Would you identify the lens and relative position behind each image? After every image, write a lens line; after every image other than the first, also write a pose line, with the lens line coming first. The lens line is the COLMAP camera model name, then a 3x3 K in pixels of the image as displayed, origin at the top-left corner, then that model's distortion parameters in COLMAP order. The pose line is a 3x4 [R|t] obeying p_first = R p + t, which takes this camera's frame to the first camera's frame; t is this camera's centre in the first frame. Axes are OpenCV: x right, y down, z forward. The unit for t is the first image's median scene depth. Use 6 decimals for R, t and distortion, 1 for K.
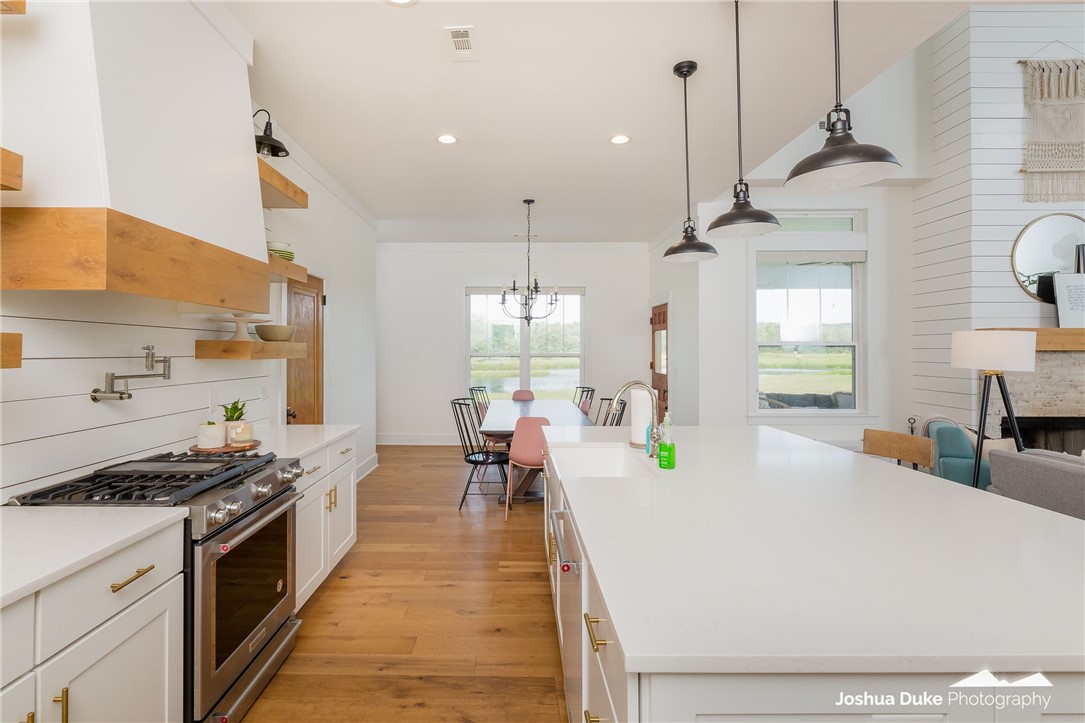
lens RADIAL K [[523.7, 0, 526.9], [0, 523.7, 346.9], [0, 0, 1]] dist [-0.000729, -0.000625]
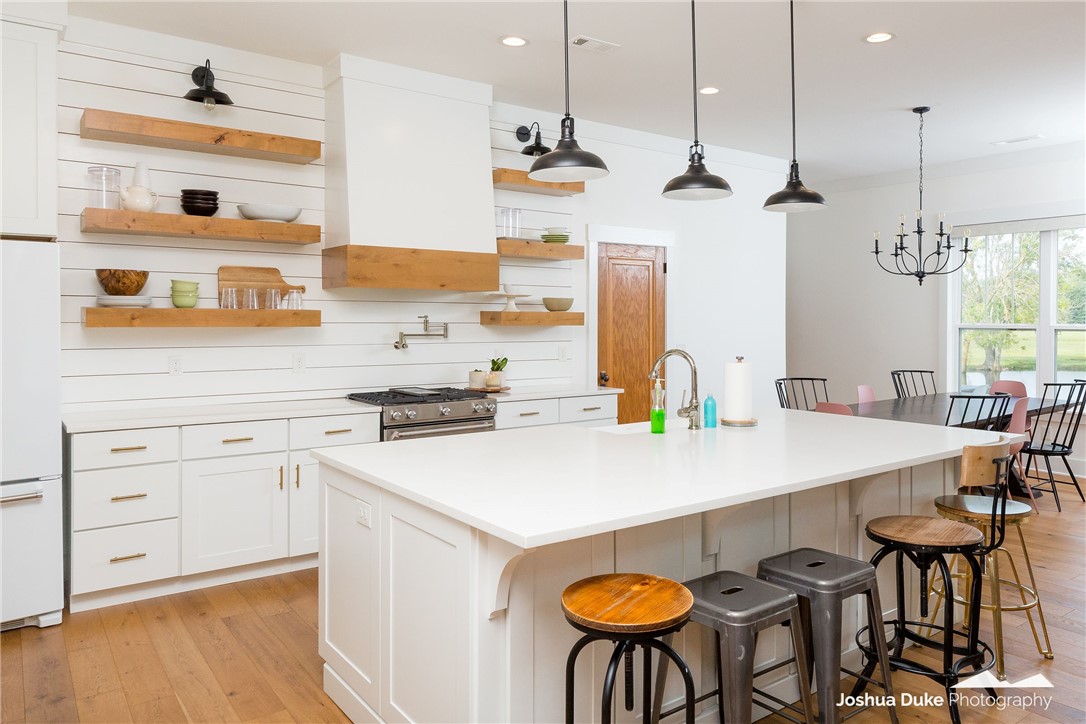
lens RADIAL K [[786.1, 0, 544.4], [0, 786.1, 318.3], [0, 0, 1]] dist [0.004462, 0.000663]
pose [[0.583676, -0.002295, -0.811983, 0.664067], [0.004388, 0.999990, 0.000328, 0.003106], [0.811975, -0.003754, 0.583681, -0.038432]]
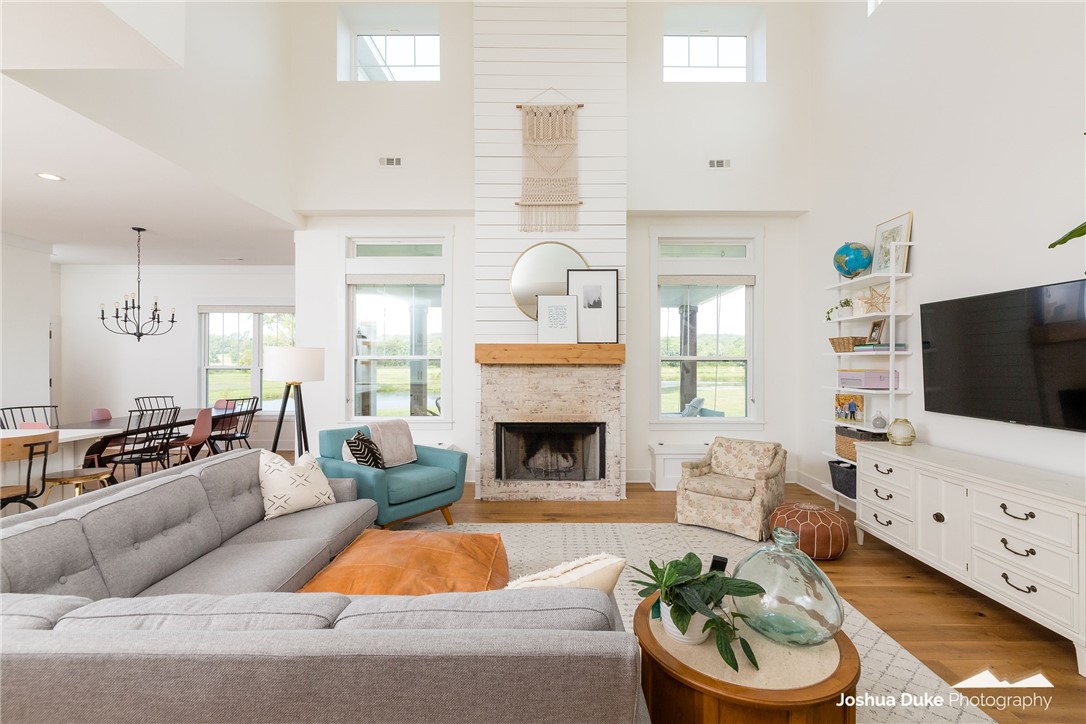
lens RADIAL K [[494.9, 0, 580.0], [0, 494.9, 361.8], [0, 0, 1]] dist [-0.001420, 0.000084]
pose [[0.999912, 0.000885, 0.013206, 1.080193], [-0.000912, 0.999998, 0.002039, 0.000566], [-0.013204, -0.002051, 0.999911, -0.066741]]
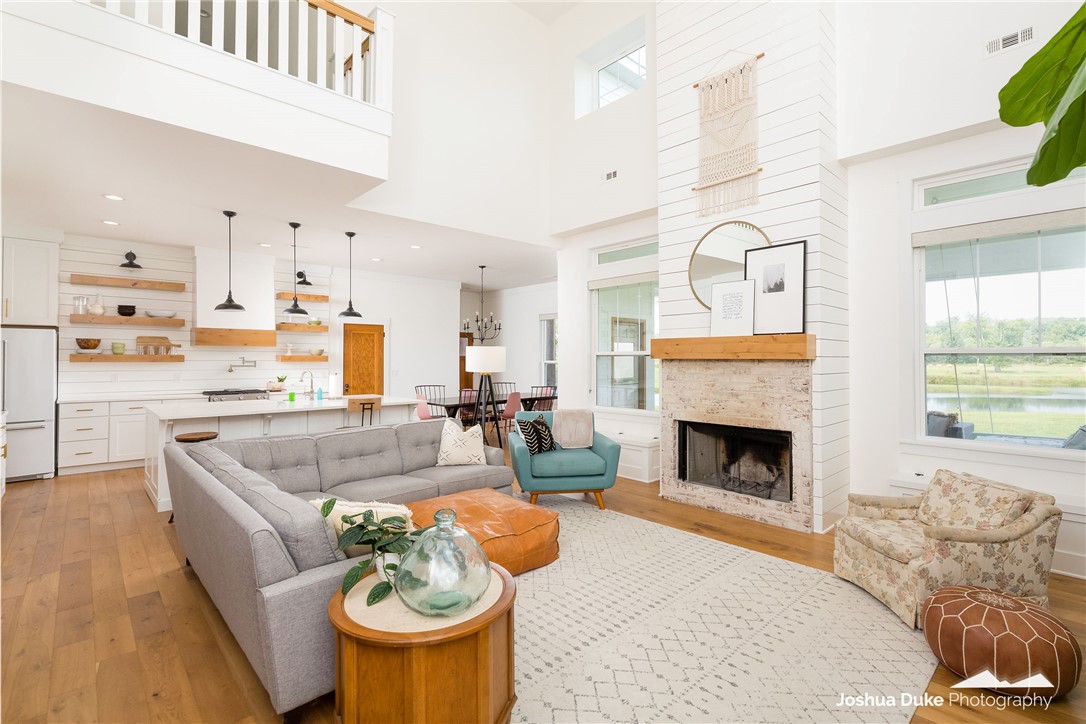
lens RADIAL K [[524.2, 0, 527.4], [0, 524.2, 347.4], [0, 0, 1]] dist [-0.000729, -0.000625]
pose [[0.660203, -0.015834, -0.750921, 1.532973], [0.004112, 0.999839, -0.017467, 0.000583], [0.751076, 0.008443, 0.660162, 0.049560]]
